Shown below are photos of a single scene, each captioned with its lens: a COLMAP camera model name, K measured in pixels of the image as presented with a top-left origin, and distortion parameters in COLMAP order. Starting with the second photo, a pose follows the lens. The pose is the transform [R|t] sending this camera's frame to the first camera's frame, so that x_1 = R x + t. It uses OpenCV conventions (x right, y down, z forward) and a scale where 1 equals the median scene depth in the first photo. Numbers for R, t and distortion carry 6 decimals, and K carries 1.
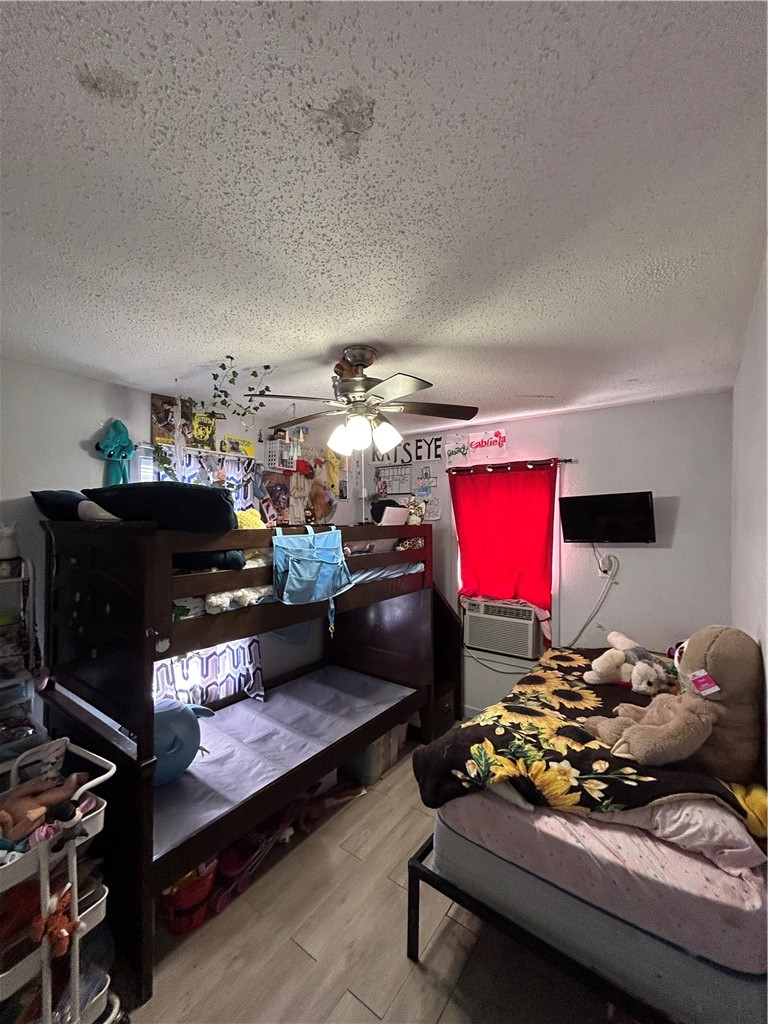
lens RADIAL K [[409.2, 0, 384.0], [0, 409.2, 512.0], [0, 0, 1]] dist [-0.003772, 0.000797]
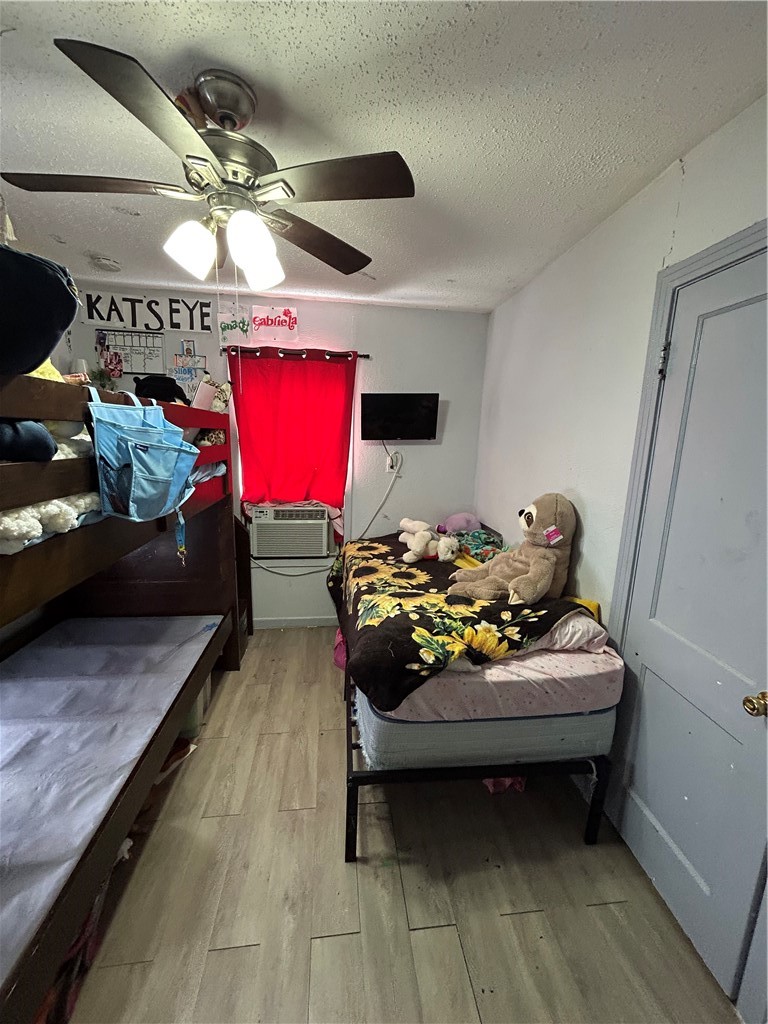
lens RADIAL K [[409.2, 0, 384.0], [0, 409.2, 512.0], [0, 0, 1]] dist [-0.003772, 0.000797]
pose [[0.721710, -0.104001, 0.684337, -0.319561], [-0.040568, 0.980594, 0.191808, 0.071186], [-0.691005, -0.166192, 0.703486, 0.288670]]
